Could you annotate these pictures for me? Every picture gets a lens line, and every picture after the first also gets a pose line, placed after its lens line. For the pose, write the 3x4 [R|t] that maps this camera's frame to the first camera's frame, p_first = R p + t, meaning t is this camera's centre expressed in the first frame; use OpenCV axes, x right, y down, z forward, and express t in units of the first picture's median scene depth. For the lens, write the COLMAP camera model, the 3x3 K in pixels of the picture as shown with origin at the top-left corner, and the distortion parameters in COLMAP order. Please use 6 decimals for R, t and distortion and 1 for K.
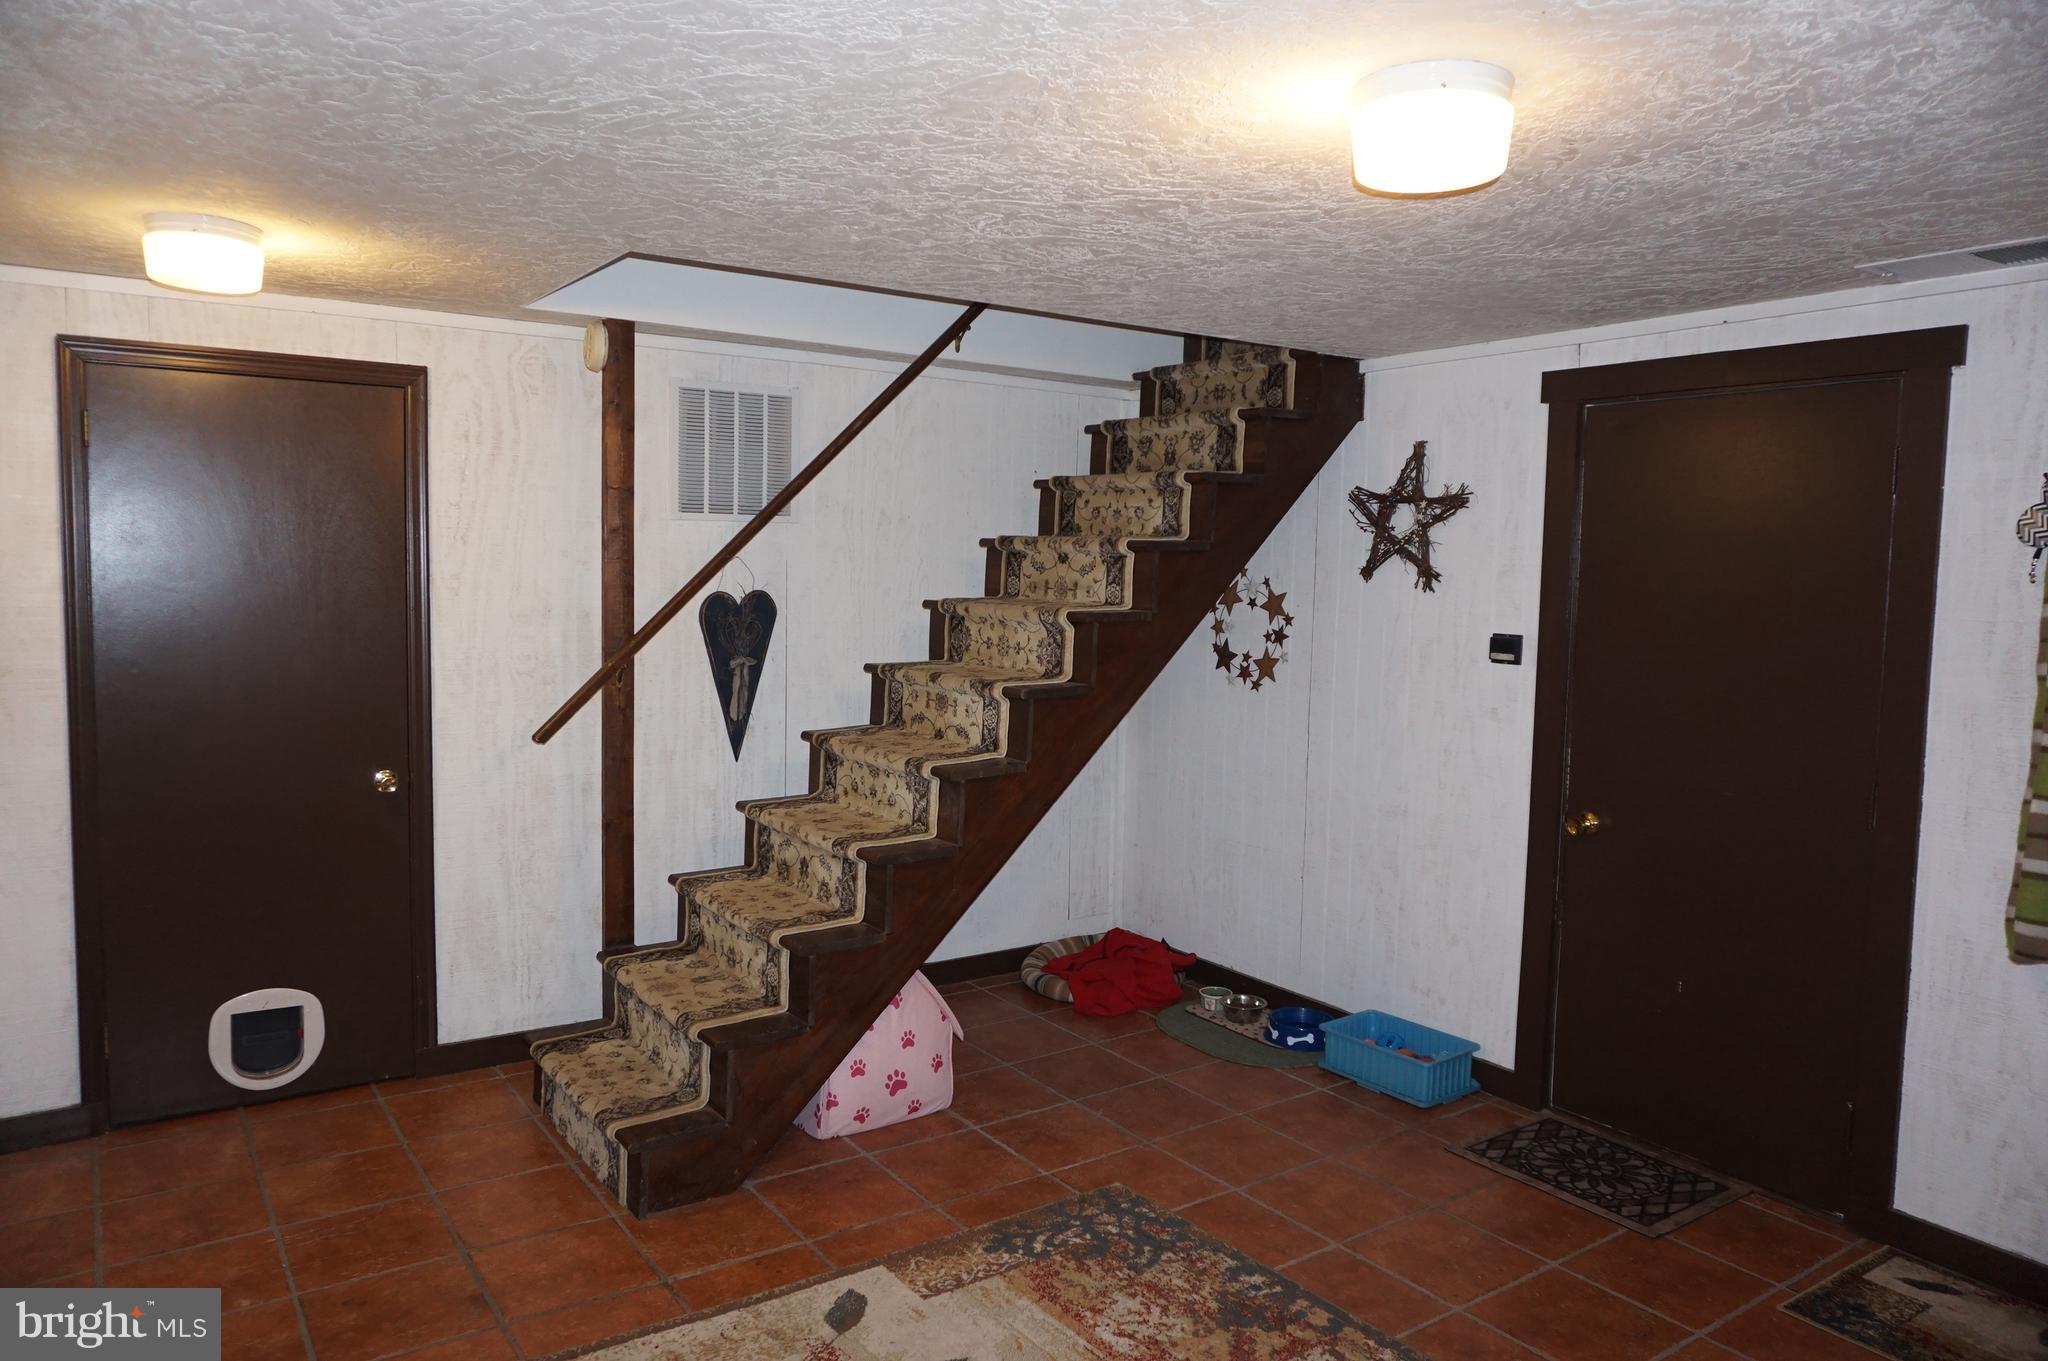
lens RADIAL K [[1387.0, 0, 1018.6], [0, 1387.0, 674.2], [0, 0, 1]] dist [-0.016073, 0.010407]
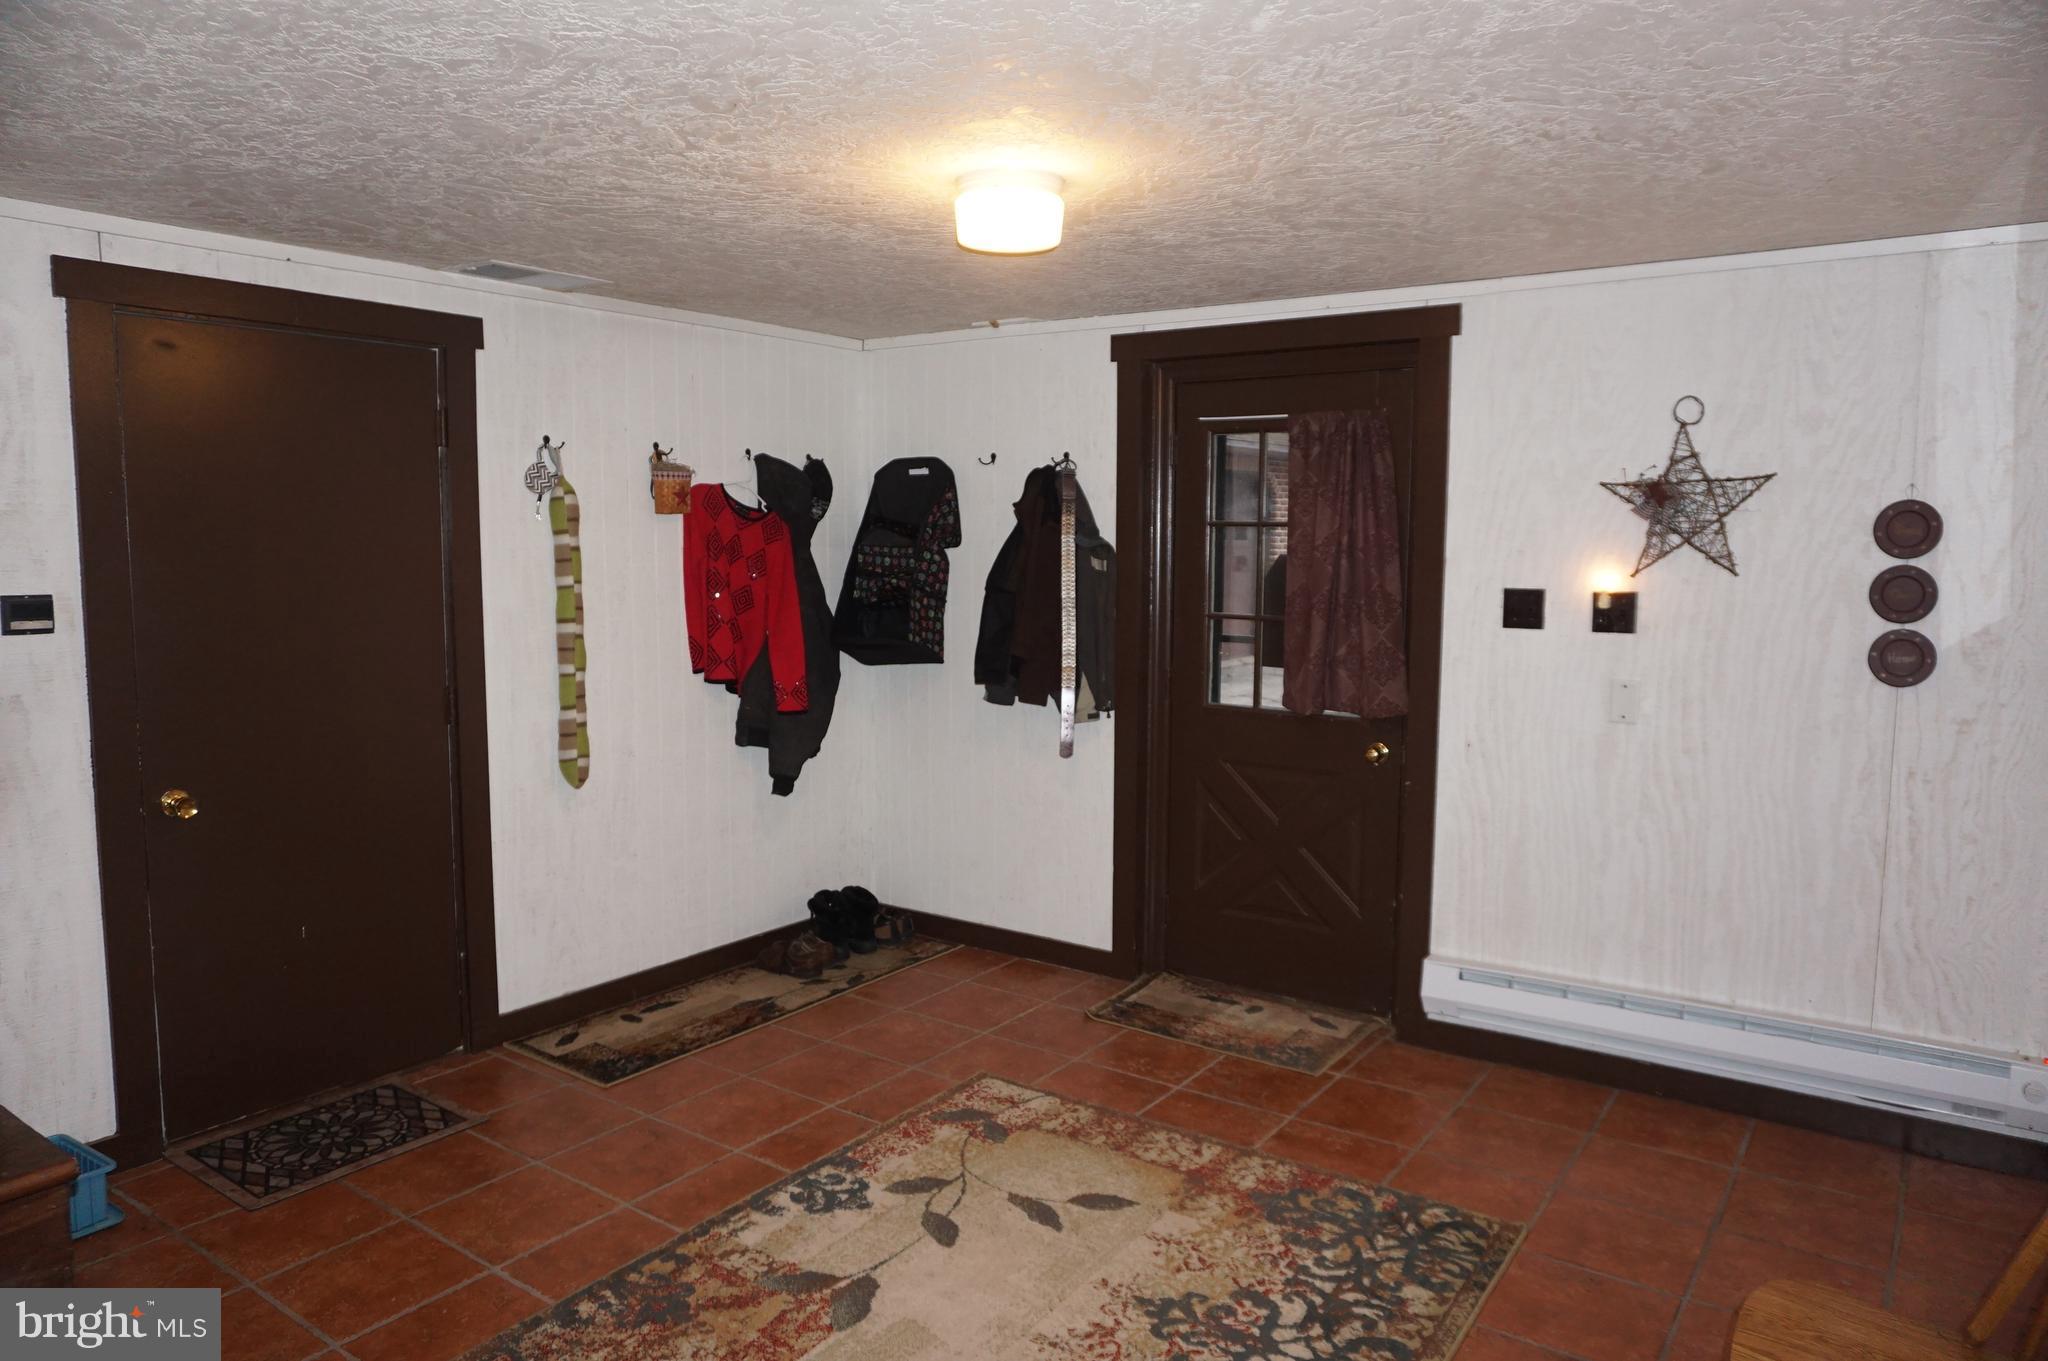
lens RADIAL K [[1387.0, 0, 1016.3], [0, 1387.0, 681.8], [0, 0, 1]] dist [-0.016073, 0.010407]
pose [[-0.345494, -0.122094, 0.930444, -0.655252], [0.057404, 0.986894, 0.150817, -0.078012], [-0.936664, 0.105518, -0.333957, 0.912491]]
